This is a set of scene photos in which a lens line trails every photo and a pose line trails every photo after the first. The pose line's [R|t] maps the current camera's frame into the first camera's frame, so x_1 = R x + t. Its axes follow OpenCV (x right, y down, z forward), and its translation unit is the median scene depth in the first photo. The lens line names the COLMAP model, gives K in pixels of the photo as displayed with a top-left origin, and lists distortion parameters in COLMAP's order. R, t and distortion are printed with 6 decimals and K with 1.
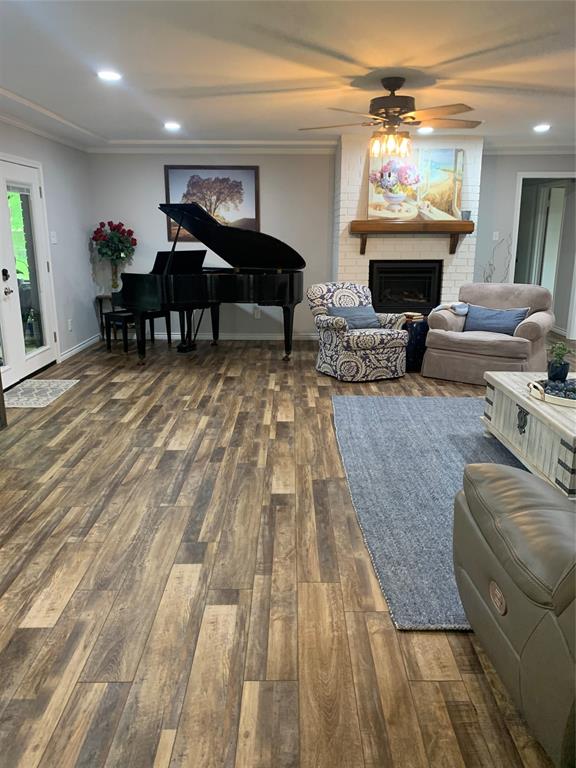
lens RADIAL K [[580.8, 0, 294.5], [0, 580.8, 378.3], [0, 0, 1]] dist [0.041754, -0.055993]
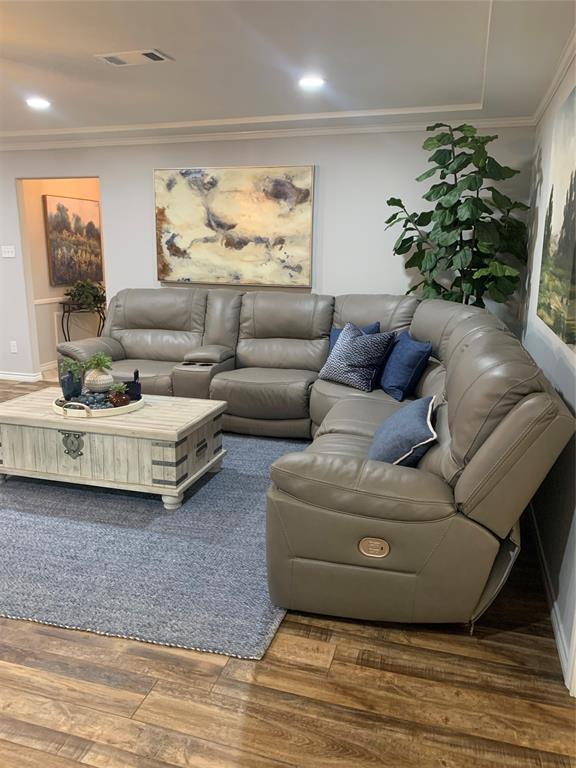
lens RADIAL K [[584.3, 0, 286.0], [0, 584.3, 372.1], [0, 0, 1]] dist [-0.003041, -0.005905]
pose [[0.298645, -0.203142, 0.932494, -0.332048], [0.236693, 0.962322, 0.133836, -0.077658], [-0.924547, 0.180745, 0.335475, 0.304299]]
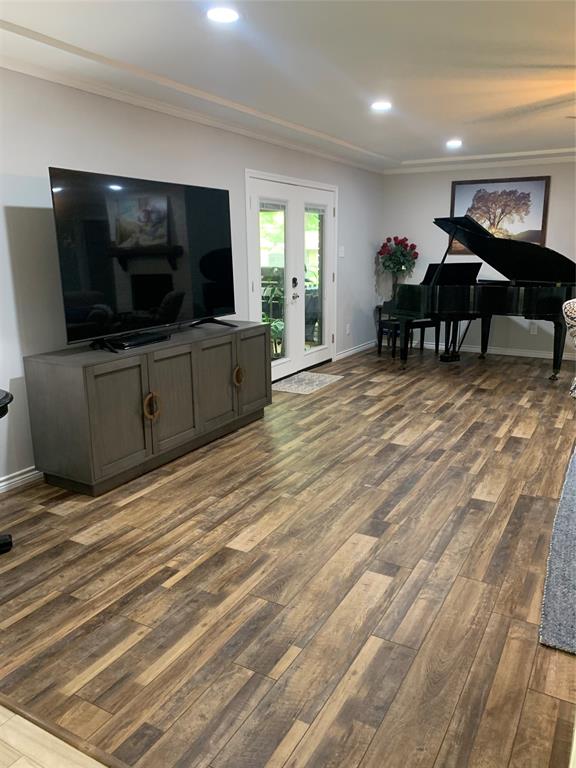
lens RADIAL K [[580.8, 0, 294.5], [0, 580.8, 378.3], [0, 0, 1]] dist [0.041754, -0.055993]
pose [[0.867328, 0.104059, -0.486739, 0.136599], [-0.117968, 0.993015, 0.002086, 0.022202], [0.483556, 0.055610, 0.873545, -0.036528]]
